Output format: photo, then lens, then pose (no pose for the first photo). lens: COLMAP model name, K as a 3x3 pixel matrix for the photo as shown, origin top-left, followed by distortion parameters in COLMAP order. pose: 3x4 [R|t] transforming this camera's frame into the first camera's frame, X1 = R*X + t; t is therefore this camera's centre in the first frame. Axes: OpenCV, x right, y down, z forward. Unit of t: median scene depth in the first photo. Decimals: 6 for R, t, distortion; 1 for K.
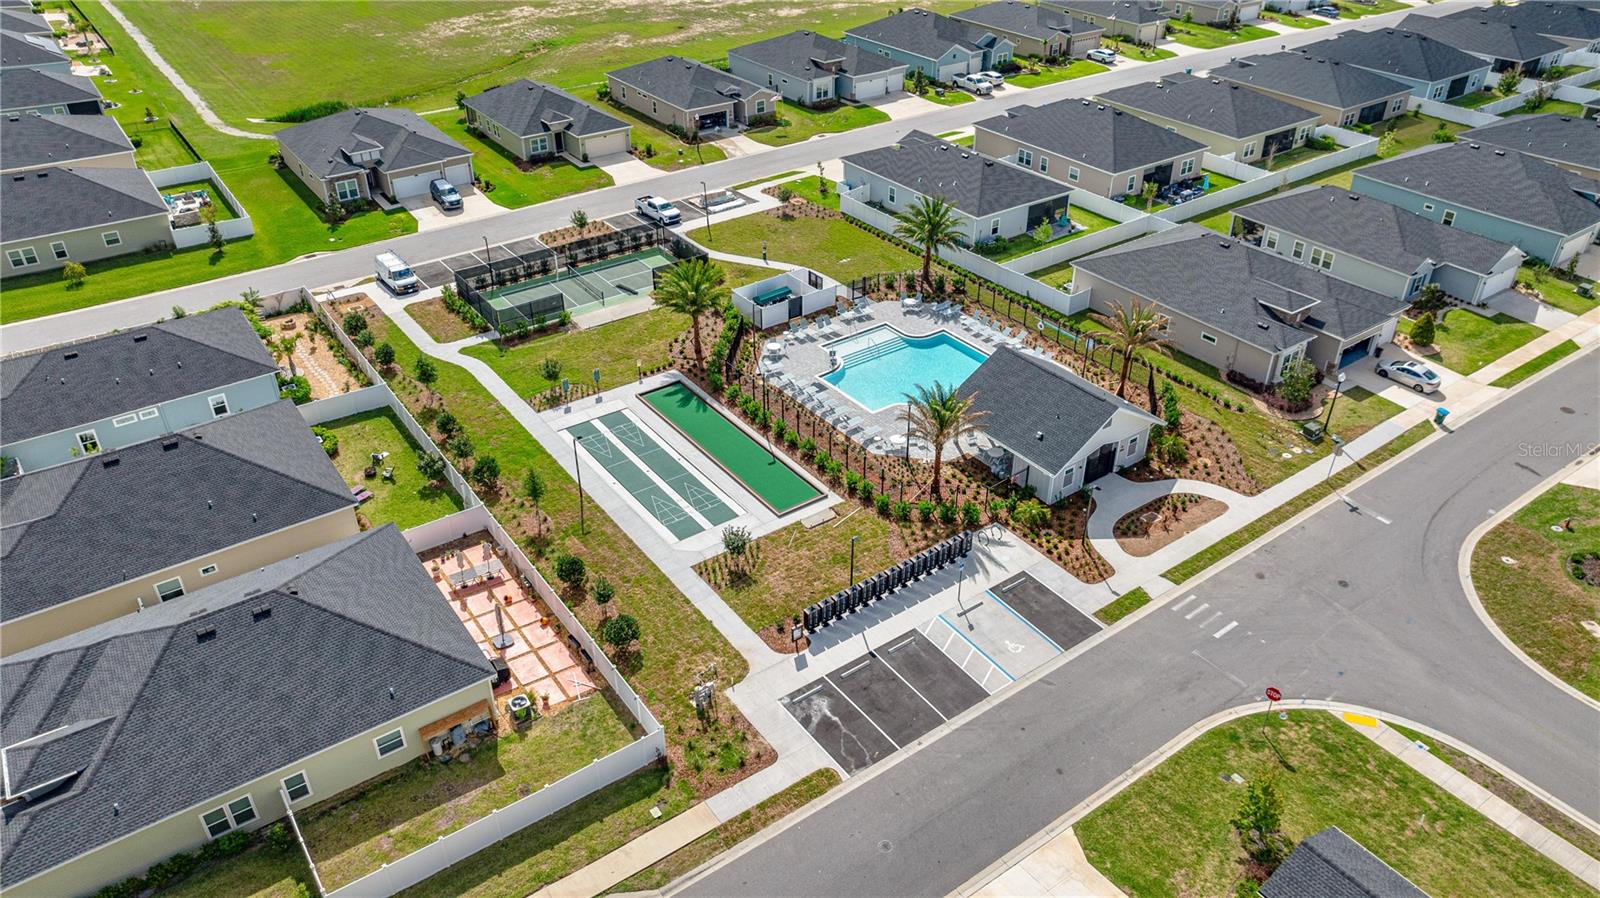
lens RADIAL K [[1125.9, 0, 800.0], [0, 1125.9, 449.0], [0, 0, 1]] dist [-0.049162, 0.051127]
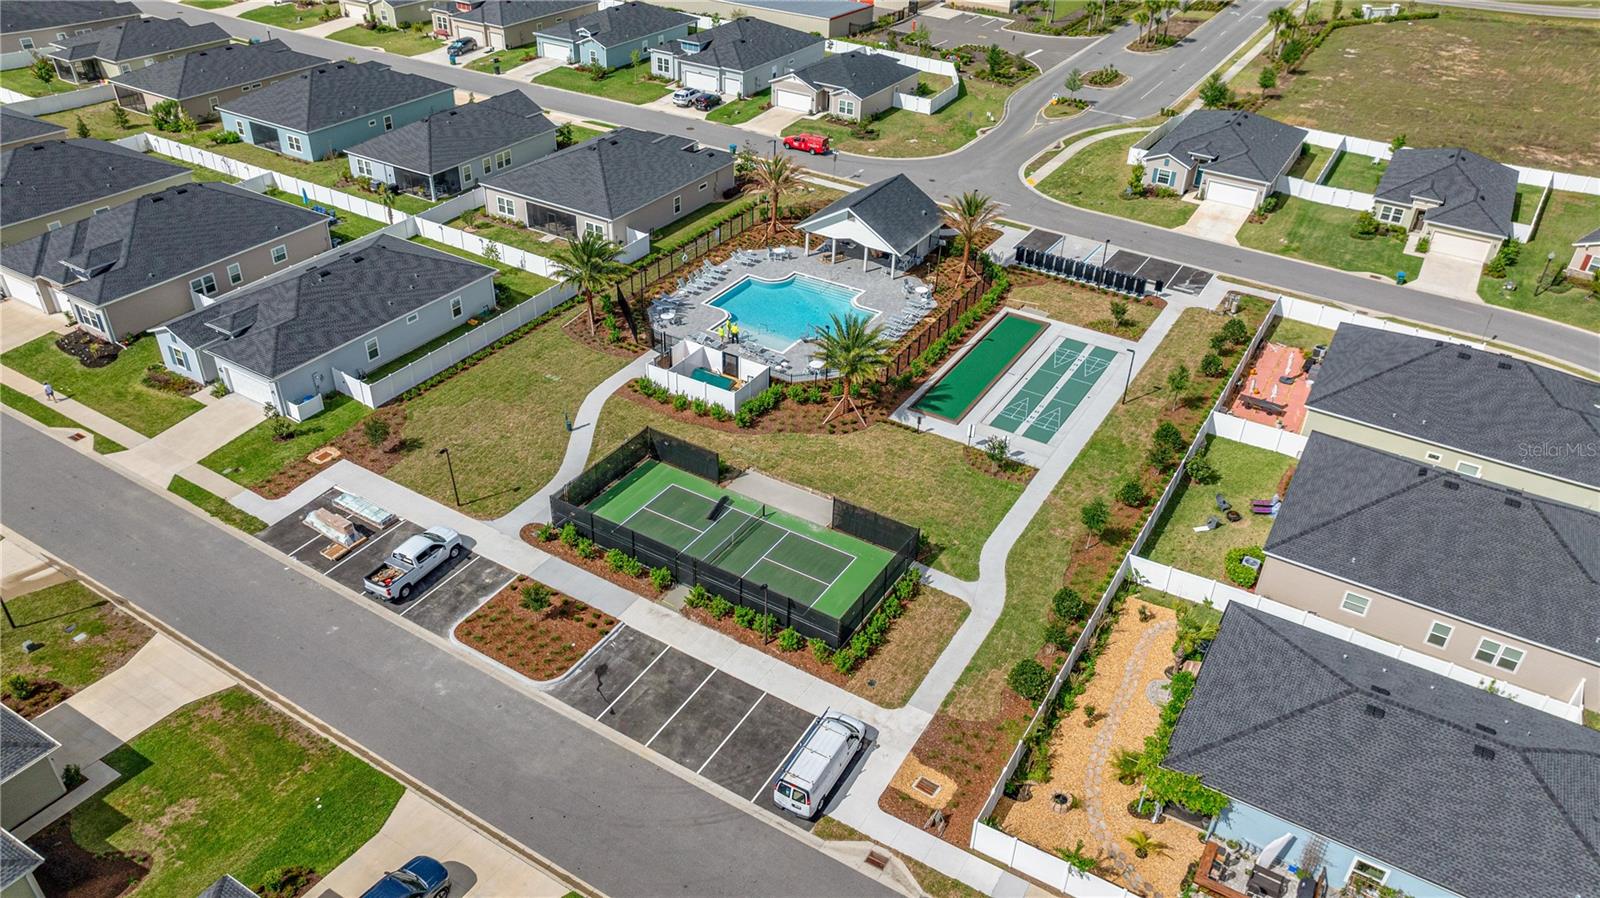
lens RADIAL K [[1125.9, 0, 800.0], [0, 1125.9, 449.0], [0, 0, 1]] dist [-0.049162, 0.051127]
pose [[-0.396086, -0.516871, 0.758920, -0.837605], [0.471369, 0.594841, 0.651134, -0.727476], [-0.787989, 0.615637, 0.008029, 1.121216]]
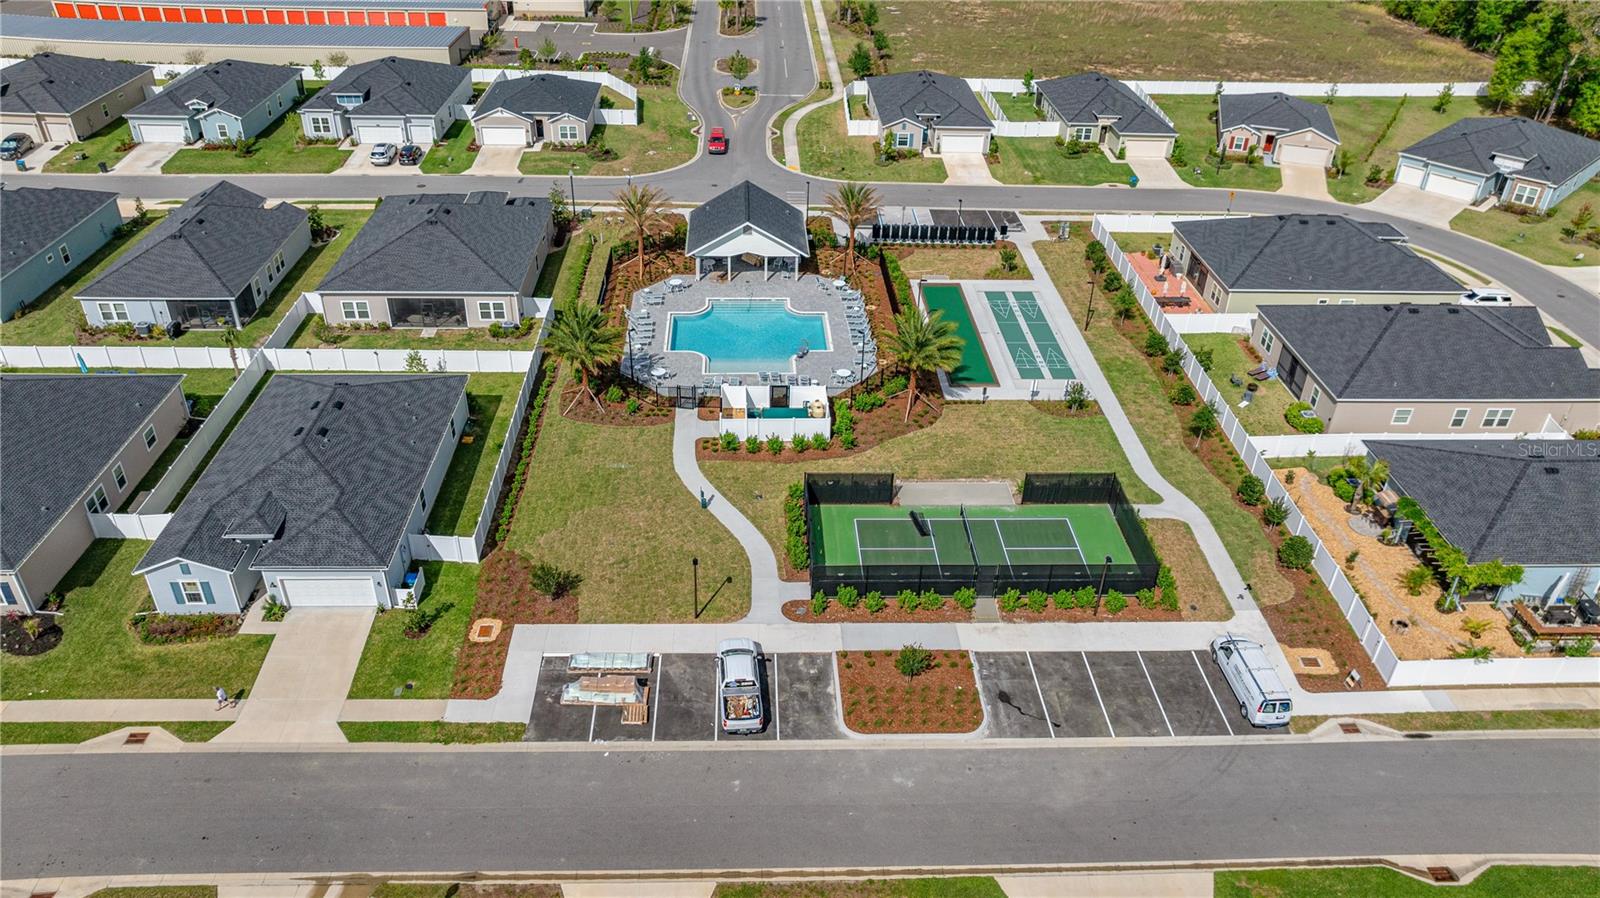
lens RADIAL K [[1125.9, 0, 800.0], [0, 1125.9, 449.0], [0, 0, 1]] dist [-0.049162, 0.051127]
pose [[-0.838426, -0.314798, 0.444909, -0.474554], [0.271245, 0.467033, 0.841609, -0.949846], [-0.472724, 0.826306, -0.306186, 1.465277]]
